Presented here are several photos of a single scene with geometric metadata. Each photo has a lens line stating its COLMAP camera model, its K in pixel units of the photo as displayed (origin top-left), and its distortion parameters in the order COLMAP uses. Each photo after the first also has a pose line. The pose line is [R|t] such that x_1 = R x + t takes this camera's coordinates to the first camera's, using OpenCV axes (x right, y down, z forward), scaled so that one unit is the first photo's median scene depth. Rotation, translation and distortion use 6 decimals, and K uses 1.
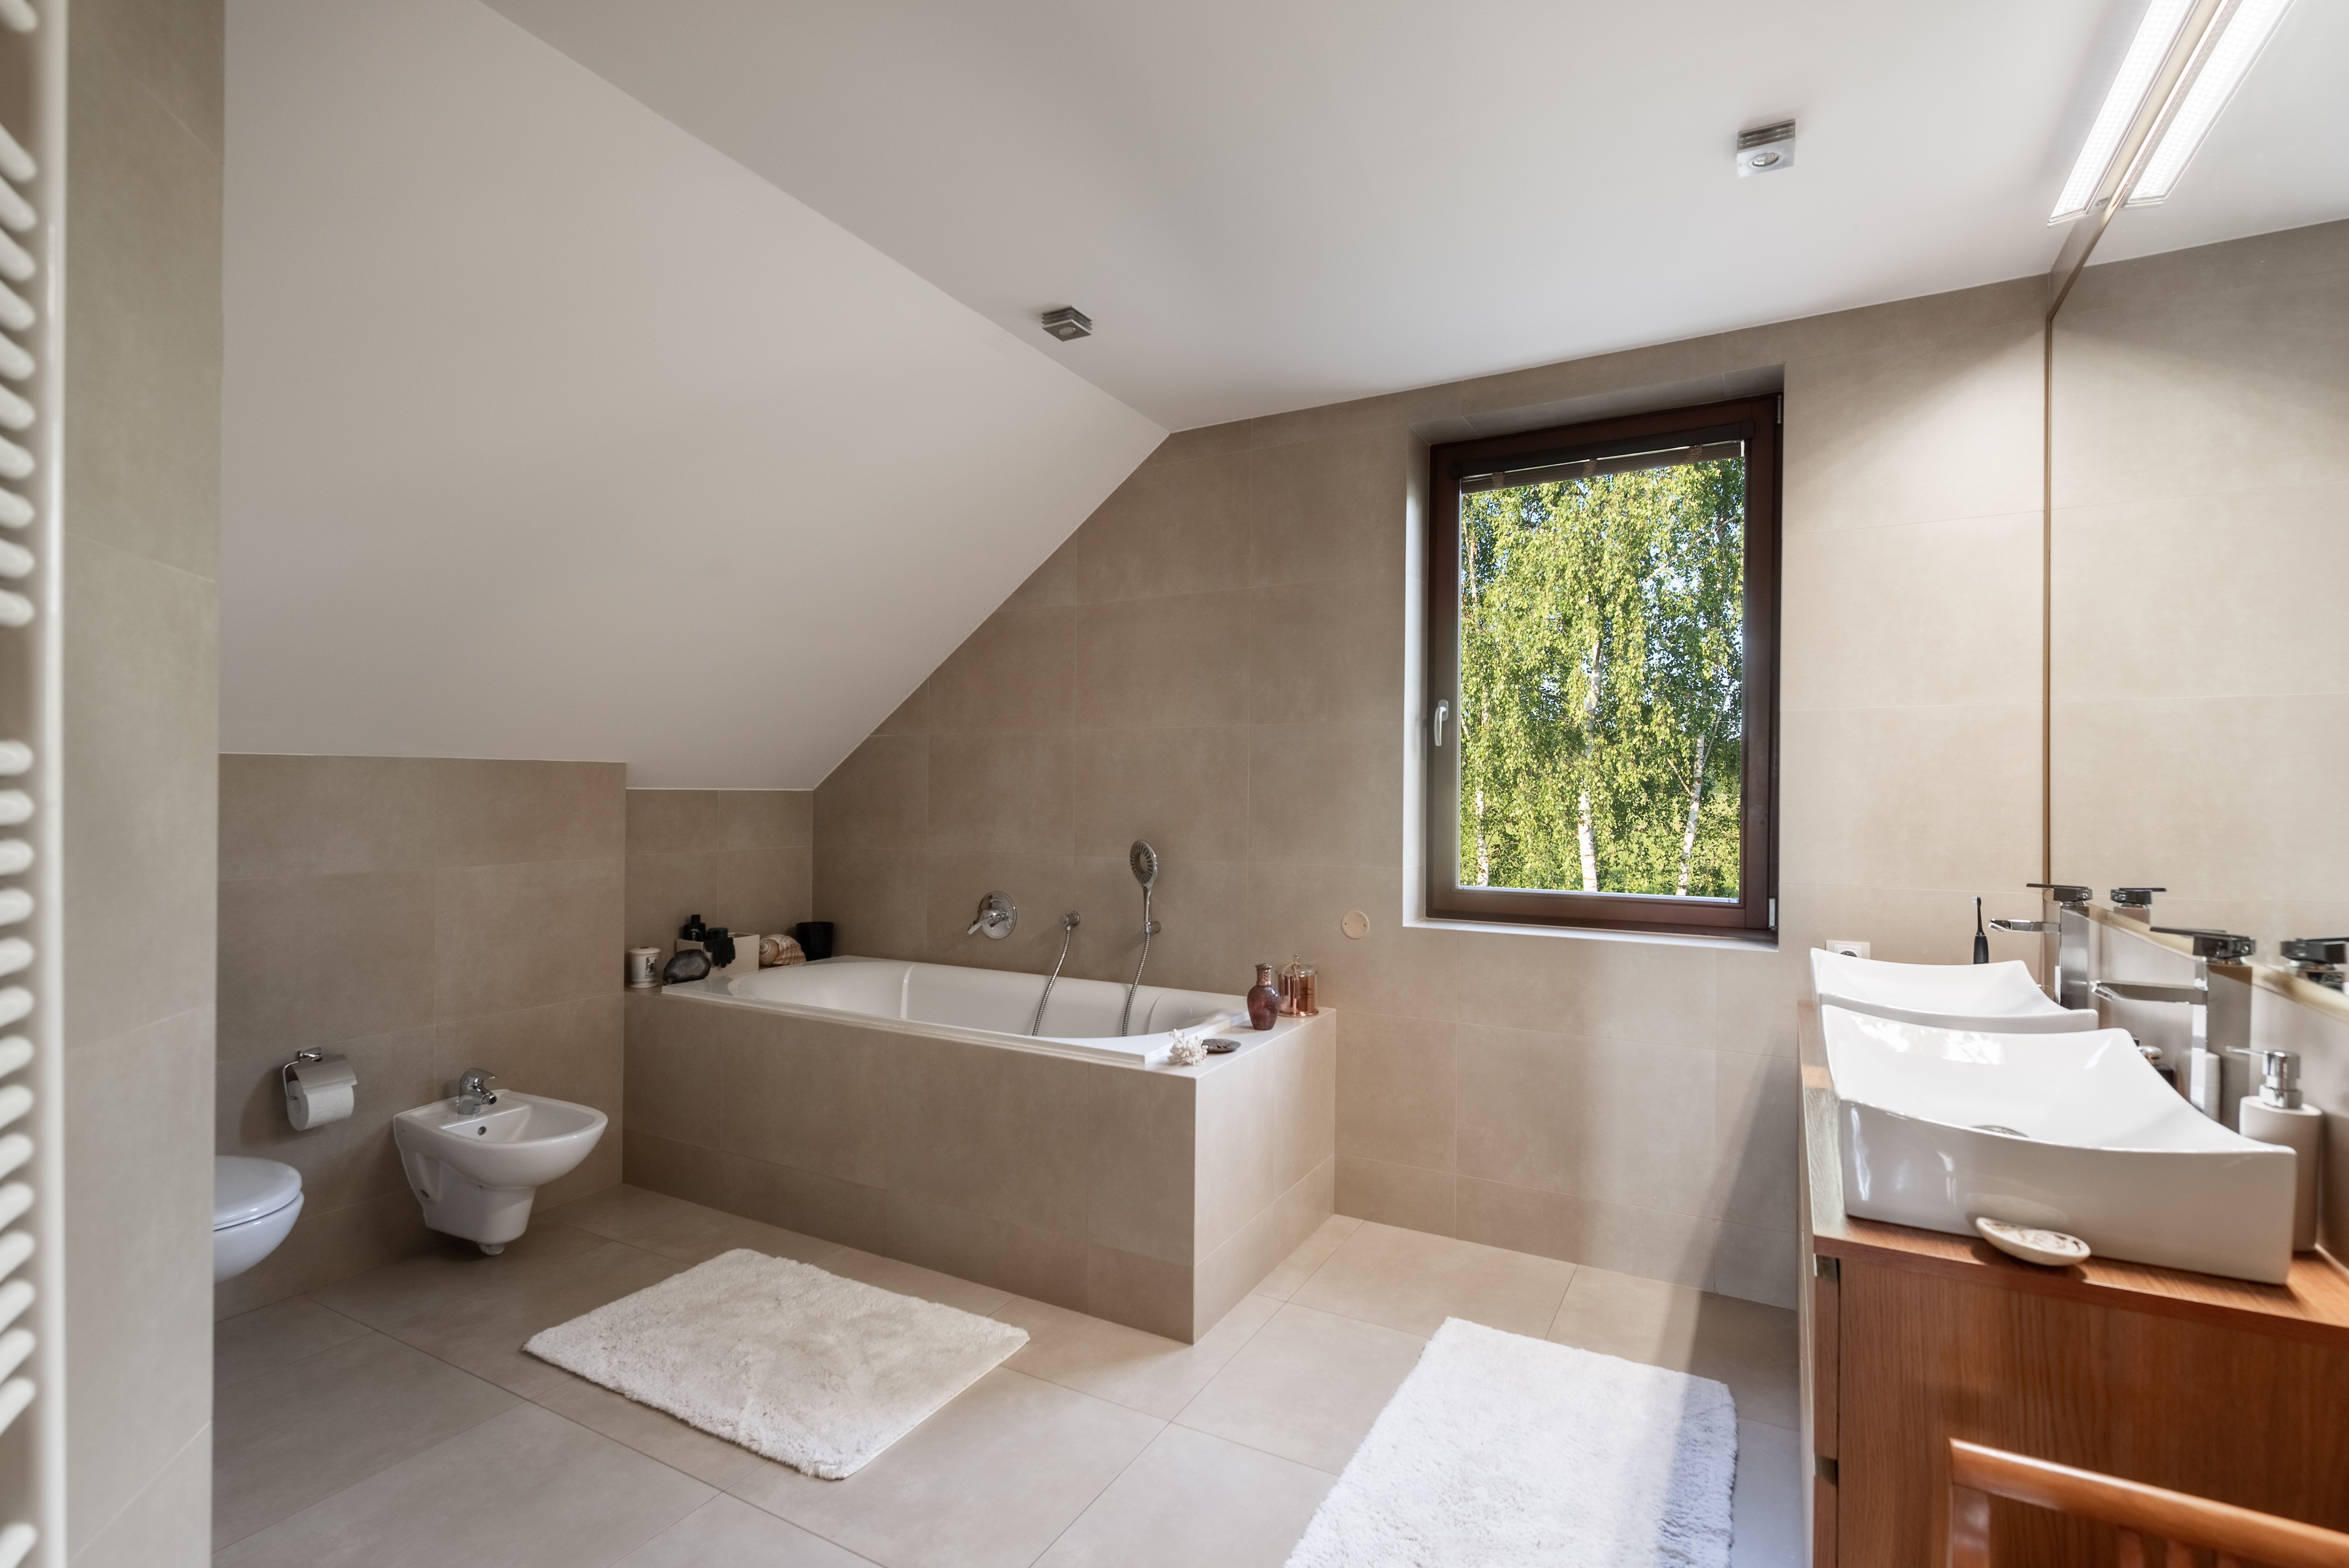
lens RADIAL K [[1106.3, 0, 1174.5], [0, 1106.3, 784.0], [0, 0, 1]] dist [0.000888, 0.000070]
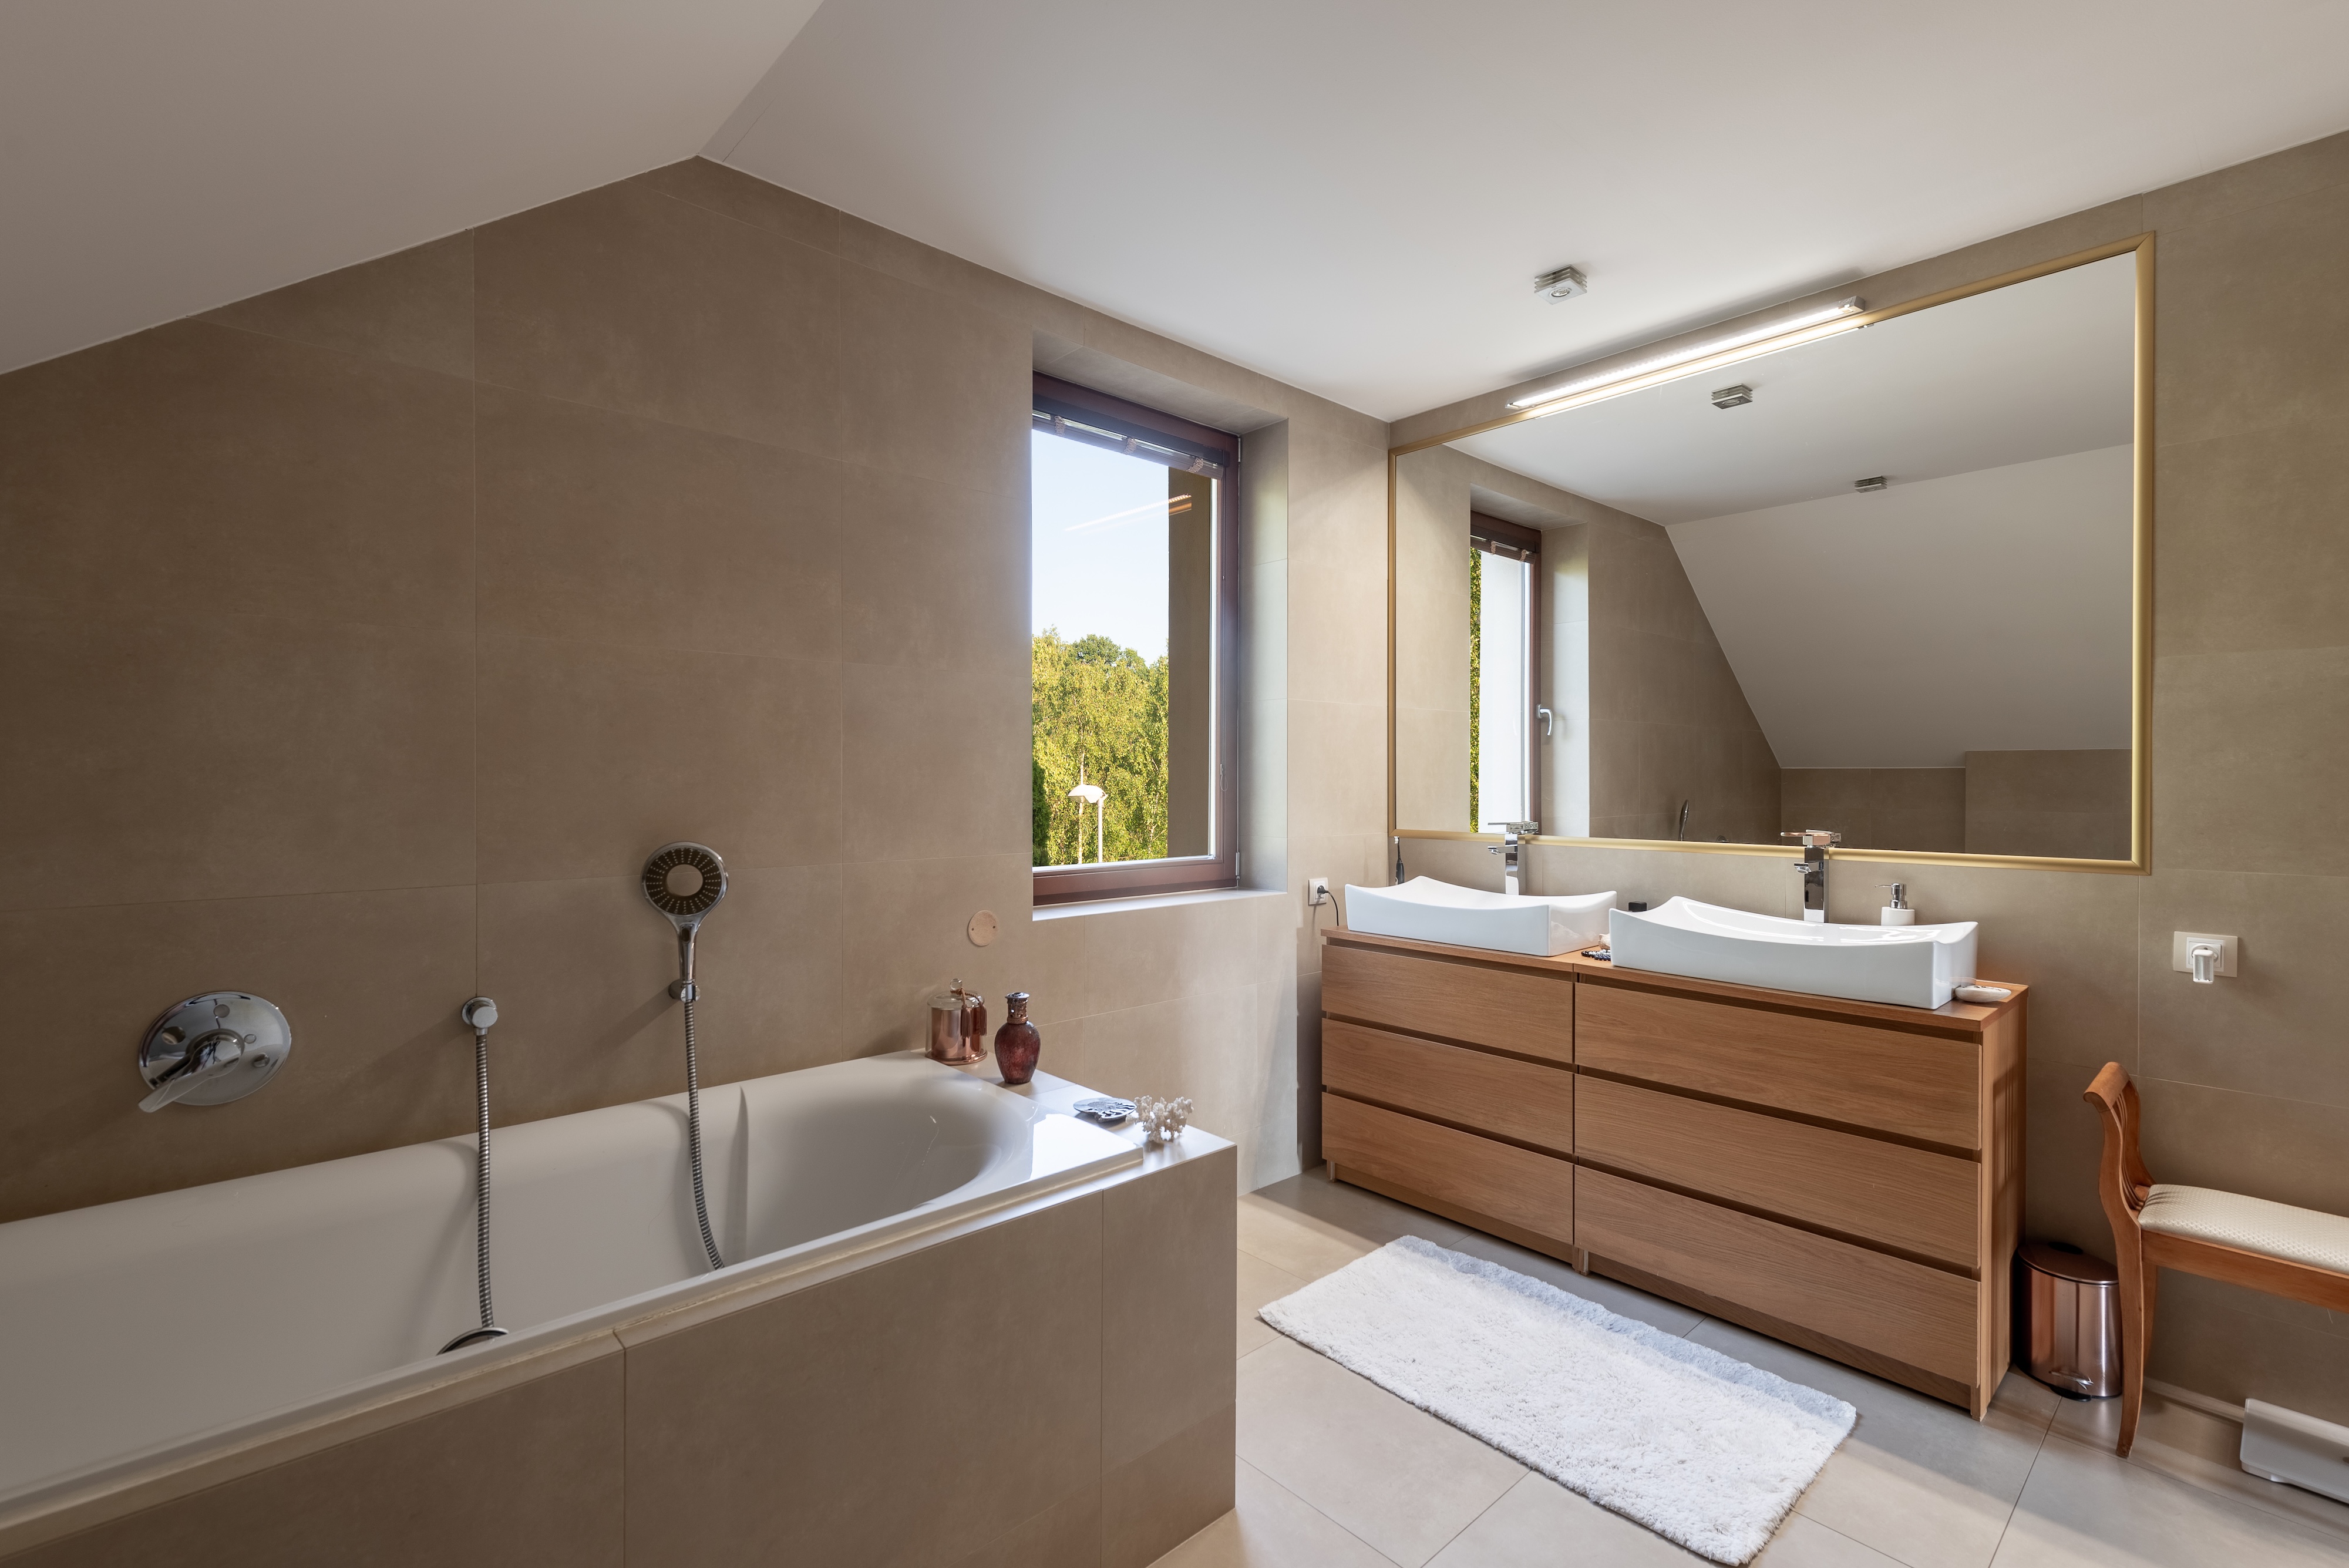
lens RADIAL K [[1019.7, 0, 1174.5], [0, 1019.7, 784.0], [0, 0, 1]] dist [0.000535, 0.000025]
pose [[0.323674, -0.005789, 0.946151, -0.483325], [0.004172, 0.999980, 0.004690, 0.020595], [-0.946160, 0.002430, 0.323691, 0.631577]]
